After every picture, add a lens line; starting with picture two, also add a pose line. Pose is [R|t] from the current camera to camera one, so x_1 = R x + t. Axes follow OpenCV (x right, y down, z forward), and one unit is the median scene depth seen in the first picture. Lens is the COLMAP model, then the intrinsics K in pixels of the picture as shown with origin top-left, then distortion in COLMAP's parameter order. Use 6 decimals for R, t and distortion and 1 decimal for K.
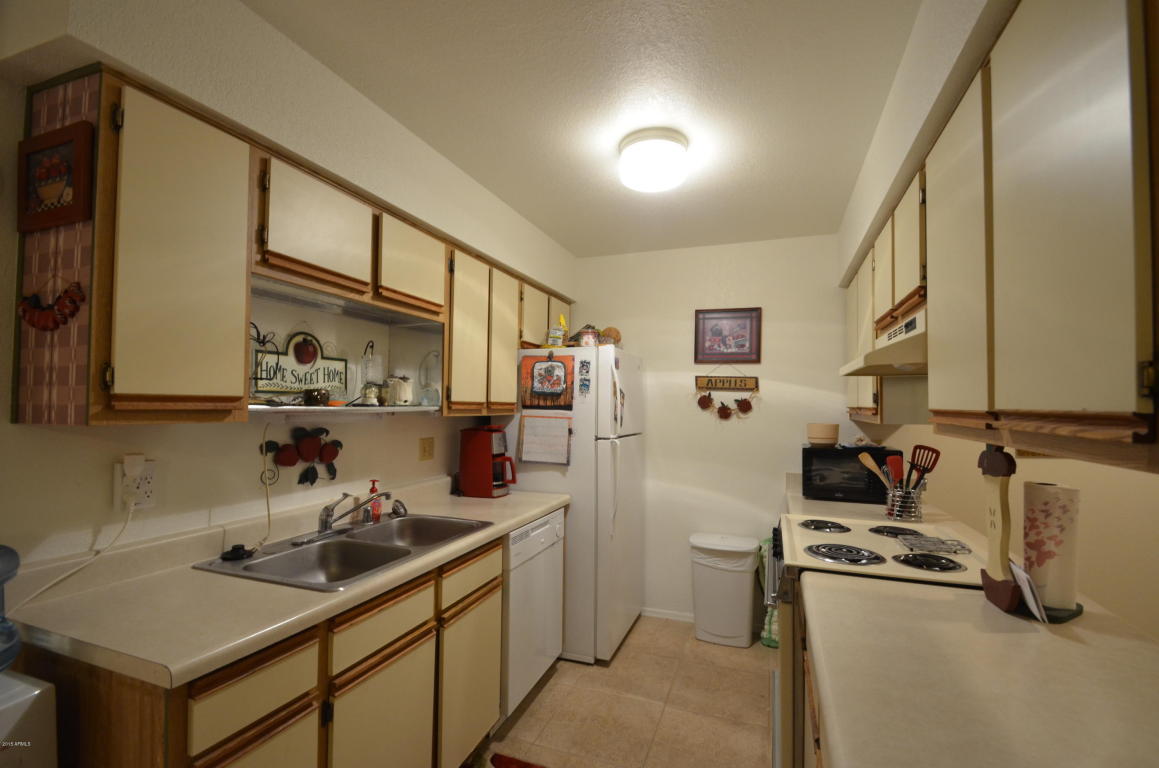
lens RADIAL K [[512.1, 0, 589.0], [0, 512.1, 388.7], [0, 0, 1]] dist [0.000979, -0.000762]
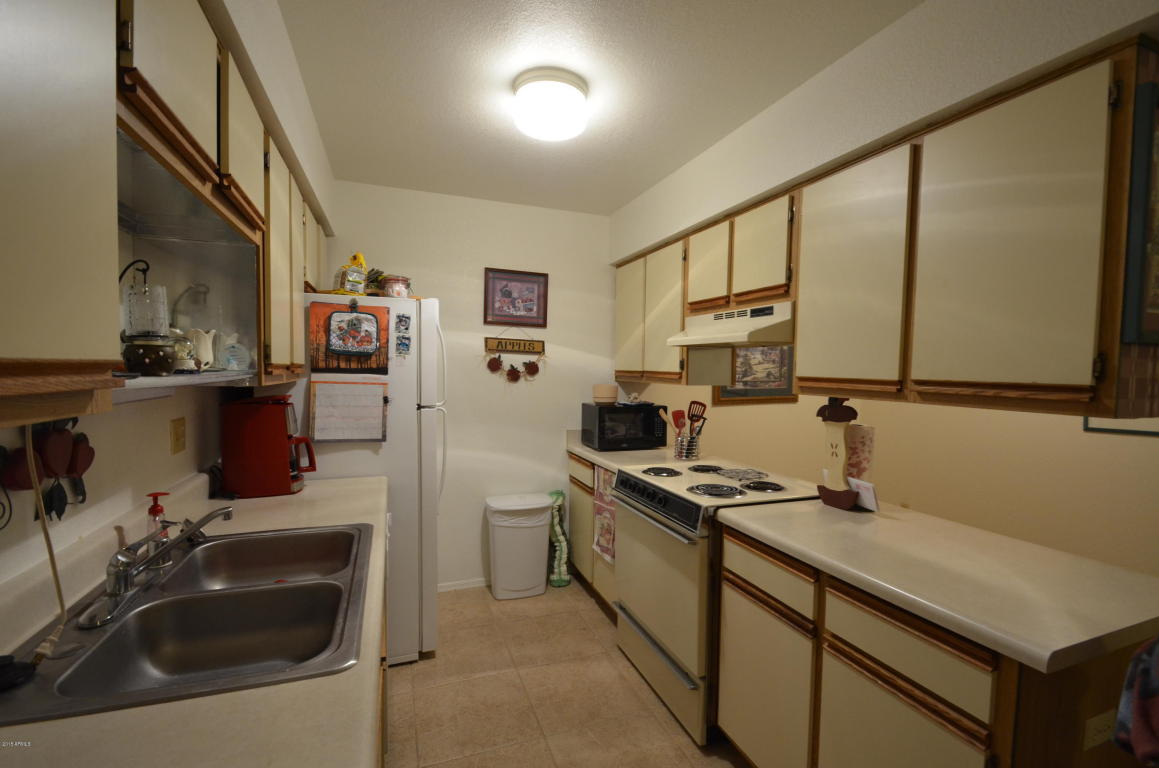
lens RADIAL K [[512.1, 0, 587.7], [0, 512.1, 389.1], [0, 0, 1]] dist [0.000979, -0.000762]
pose [[0.753718, -0.023856, 0.656765, -0.326686], [-0.031445, 0.996887, 0.072297, -0.003770], [-0.656446, -0.075144, 0.750621, 0.166793]]
